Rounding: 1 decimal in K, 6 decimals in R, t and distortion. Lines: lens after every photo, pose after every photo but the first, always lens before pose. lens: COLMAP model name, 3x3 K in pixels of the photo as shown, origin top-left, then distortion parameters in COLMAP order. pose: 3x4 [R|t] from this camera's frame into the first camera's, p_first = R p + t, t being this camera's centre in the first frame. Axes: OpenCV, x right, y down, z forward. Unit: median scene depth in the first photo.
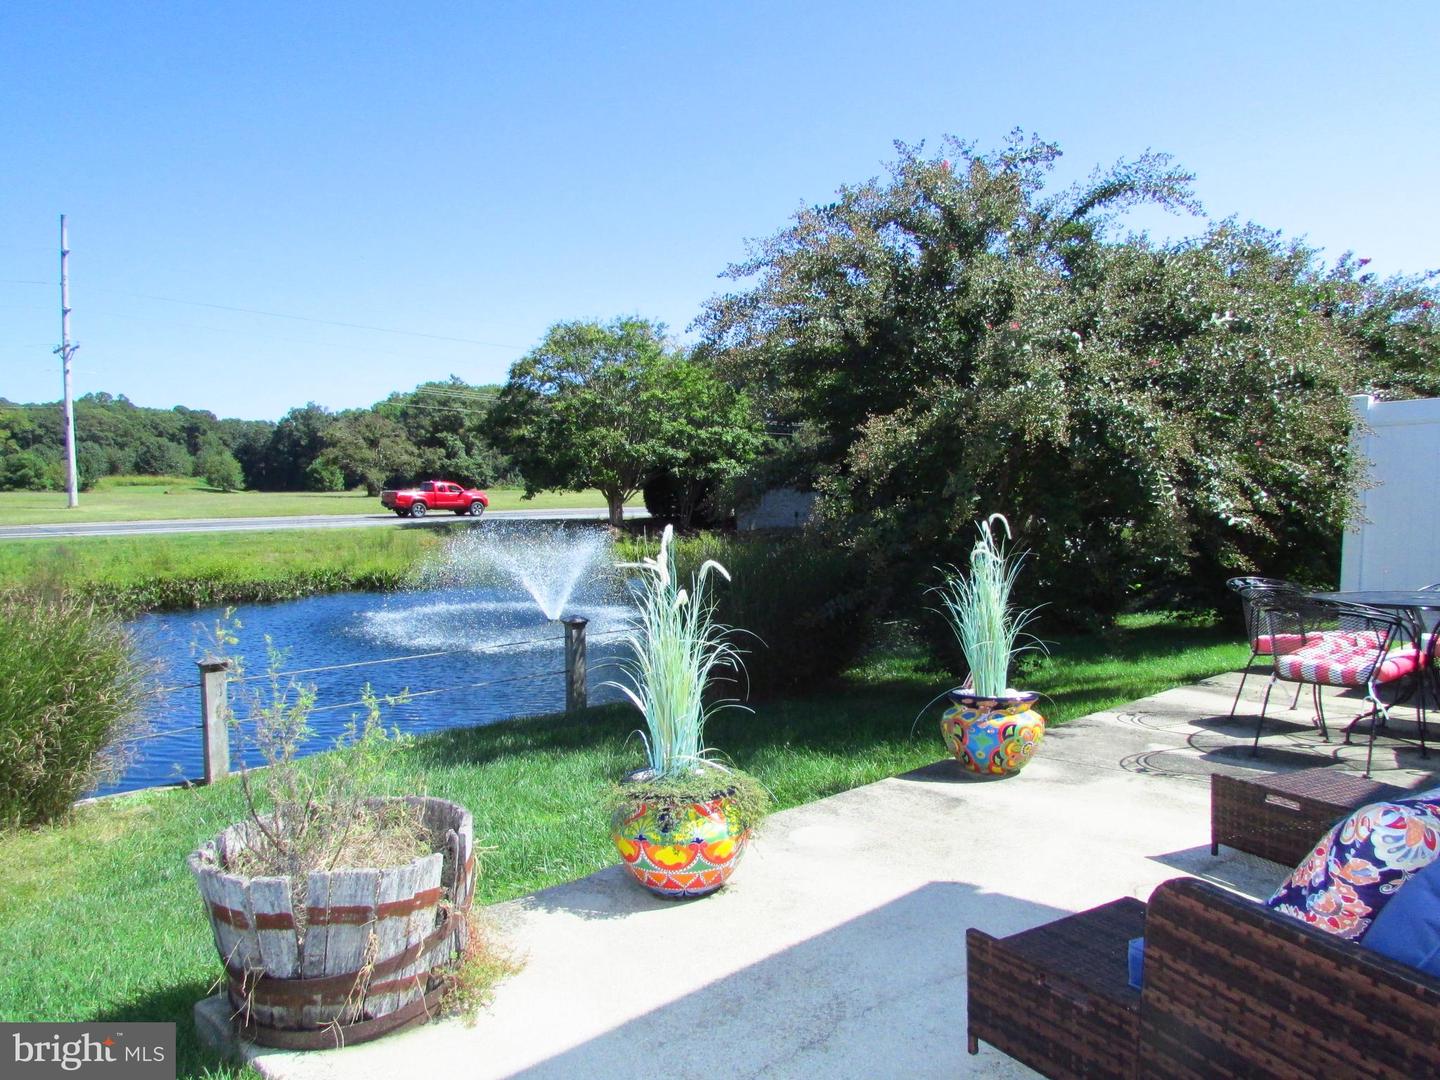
lens RADIAL K [[1029.9, 0, 719.4], [0, 1029.9, 565.9], [0, 0, 1]] dist [0.001364, -0.001305]
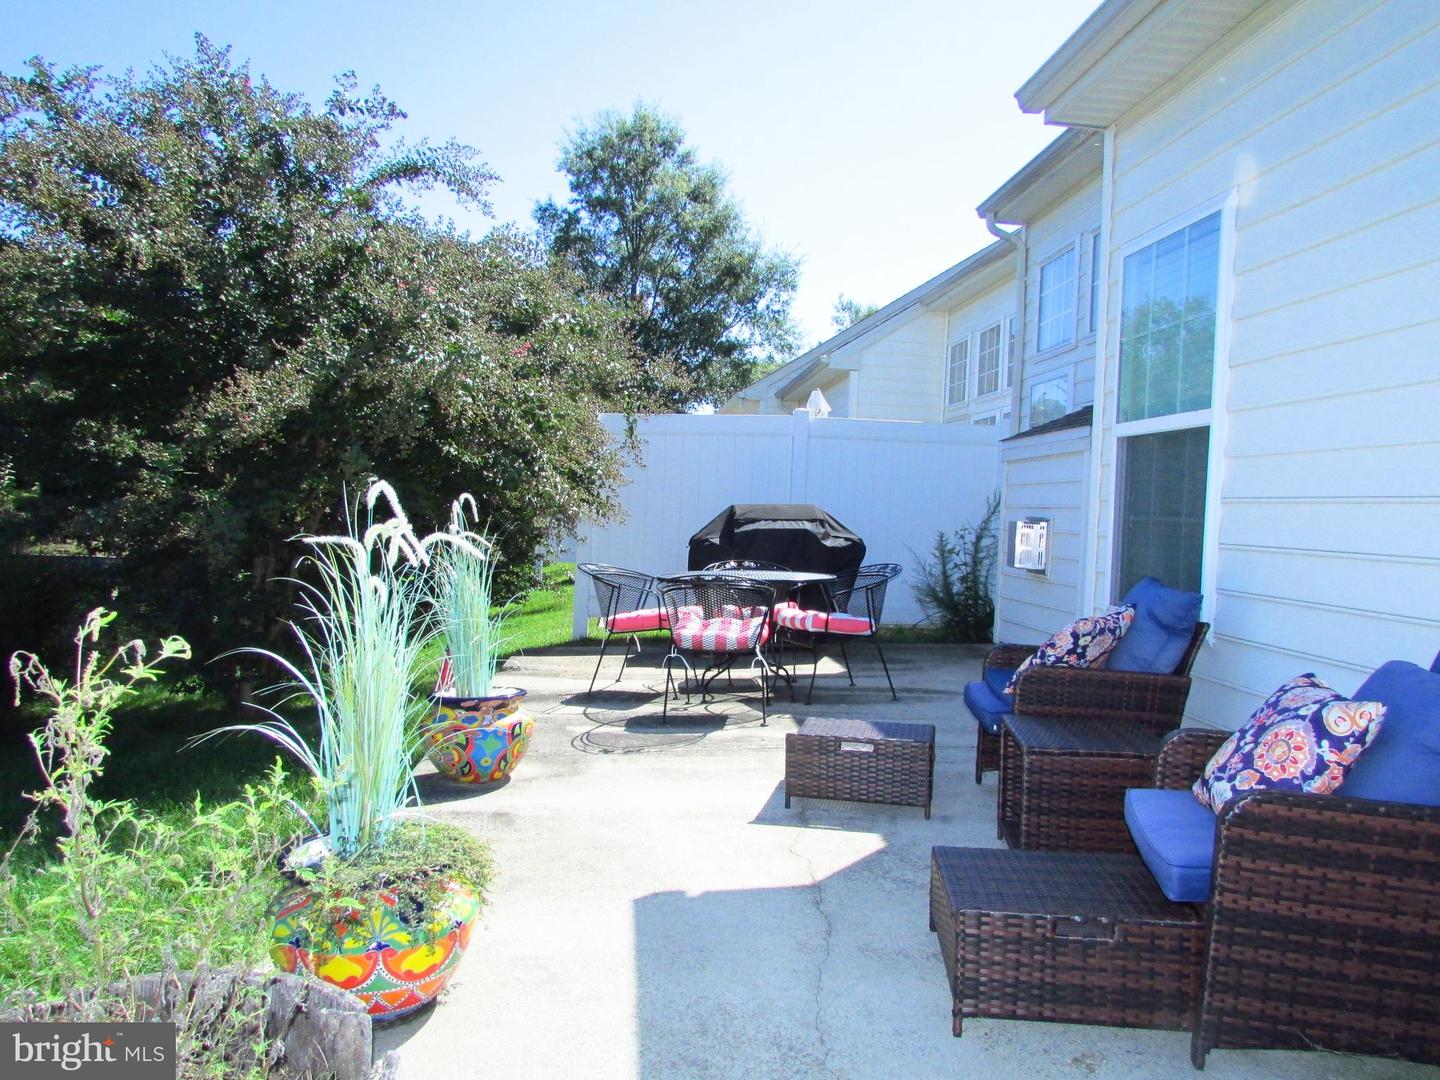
lens RADIAL K [[1038.4, 0, 725.4], [0, 1038.4, 544.8], [0, 0, 1]] dist [-0.005730, -0.002698]
pose [[0.625507, -0.003985, 0.780209, -0.318533], [0.019197, 0.999763, -0.010284, 0.008226], [-0.779983, 0.021411, 0.625435, 0.269850]]
